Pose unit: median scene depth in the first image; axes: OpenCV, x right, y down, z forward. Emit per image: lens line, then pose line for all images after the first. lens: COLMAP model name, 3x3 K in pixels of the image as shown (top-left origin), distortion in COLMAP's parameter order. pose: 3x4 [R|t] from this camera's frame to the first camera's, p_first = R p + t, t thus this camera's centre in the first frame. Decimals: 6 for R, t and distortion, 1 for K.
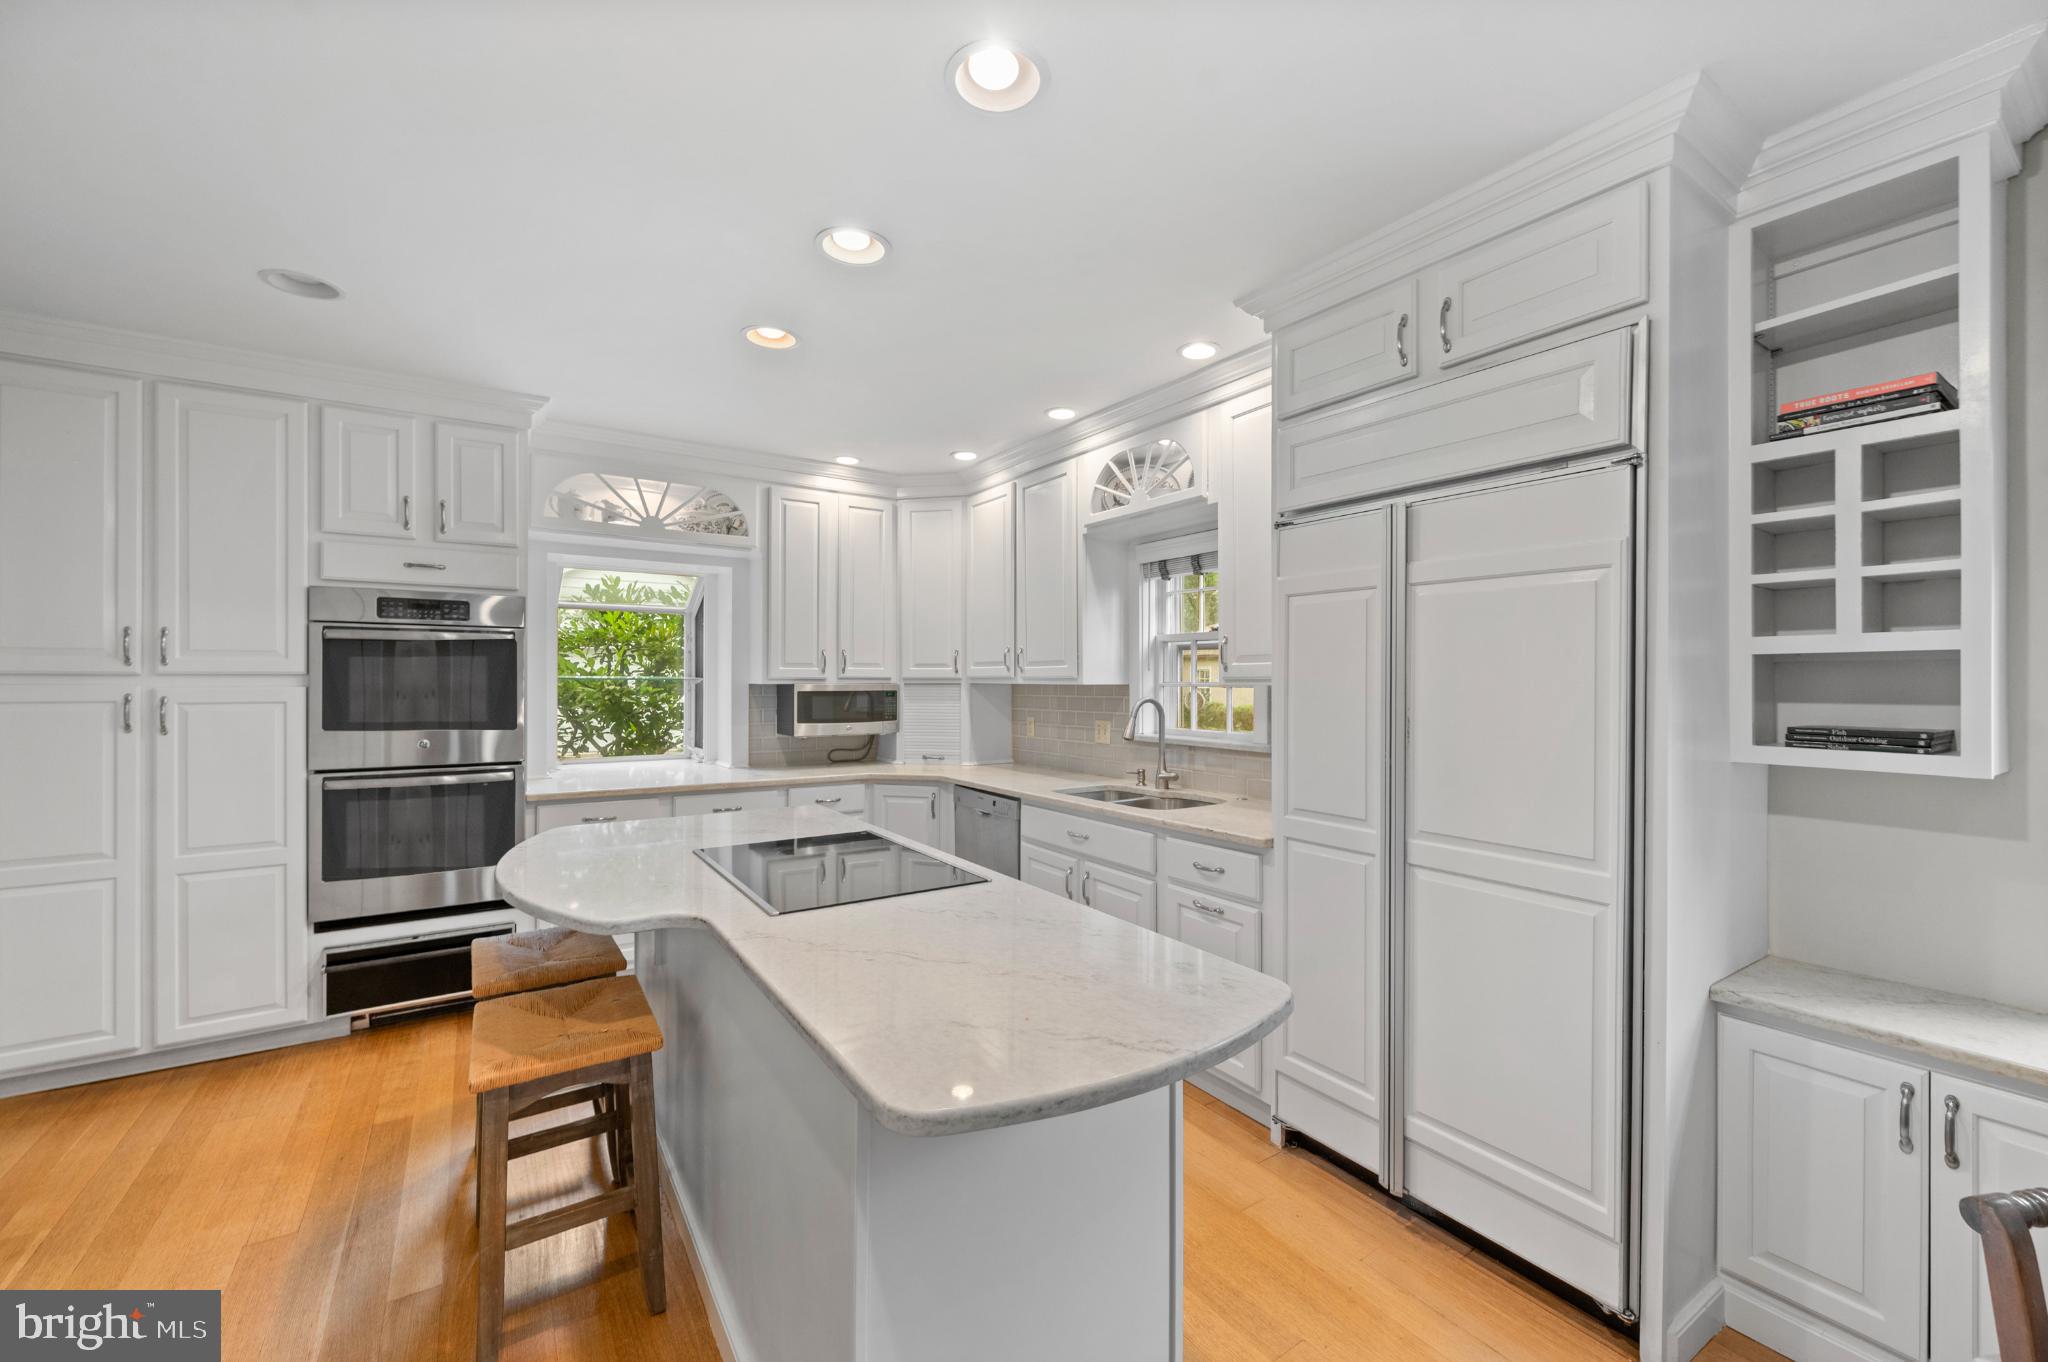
lens RADIAL K [[819.2, 0, 1033.6], [0, 819.2, 683.6], [0, 0, 1]] dist [0.001094, 0.000064]
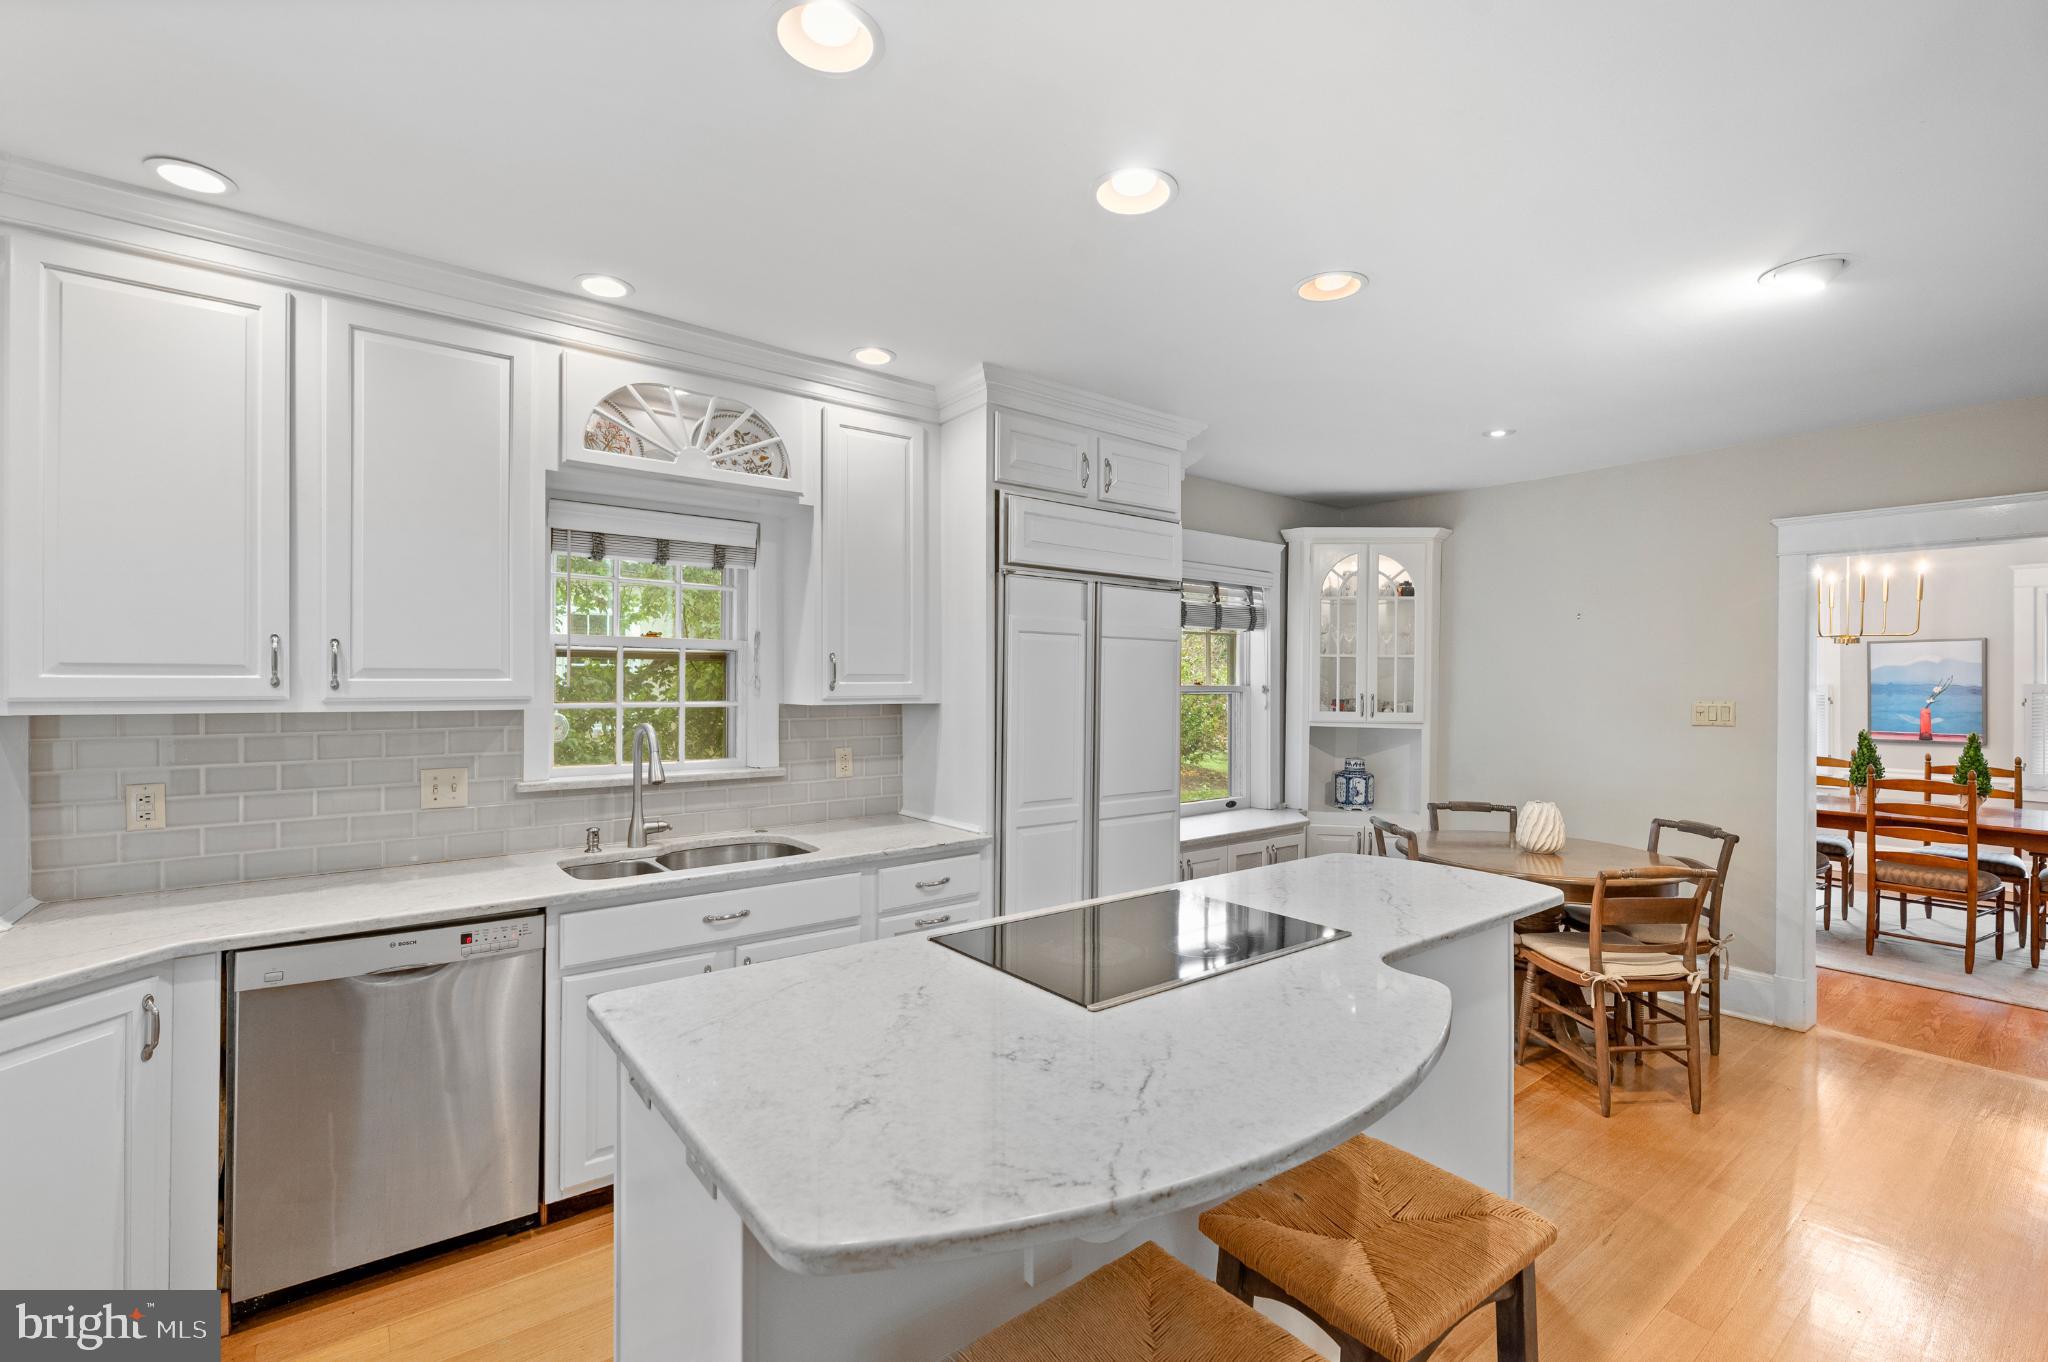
lens RADIAL K [[882.0, 0, 1031.9], [0, 882.0, 679.7], [0, 0, 1]] dist [0.003742, -0.000013]
pose [[-0.070287, 0.014429, 0.997422, -0.666082], [0.007666, 0.999874, -0.013924, -0.008764], [-0.997497, 0.006667, -0.070389, 0.706858]]
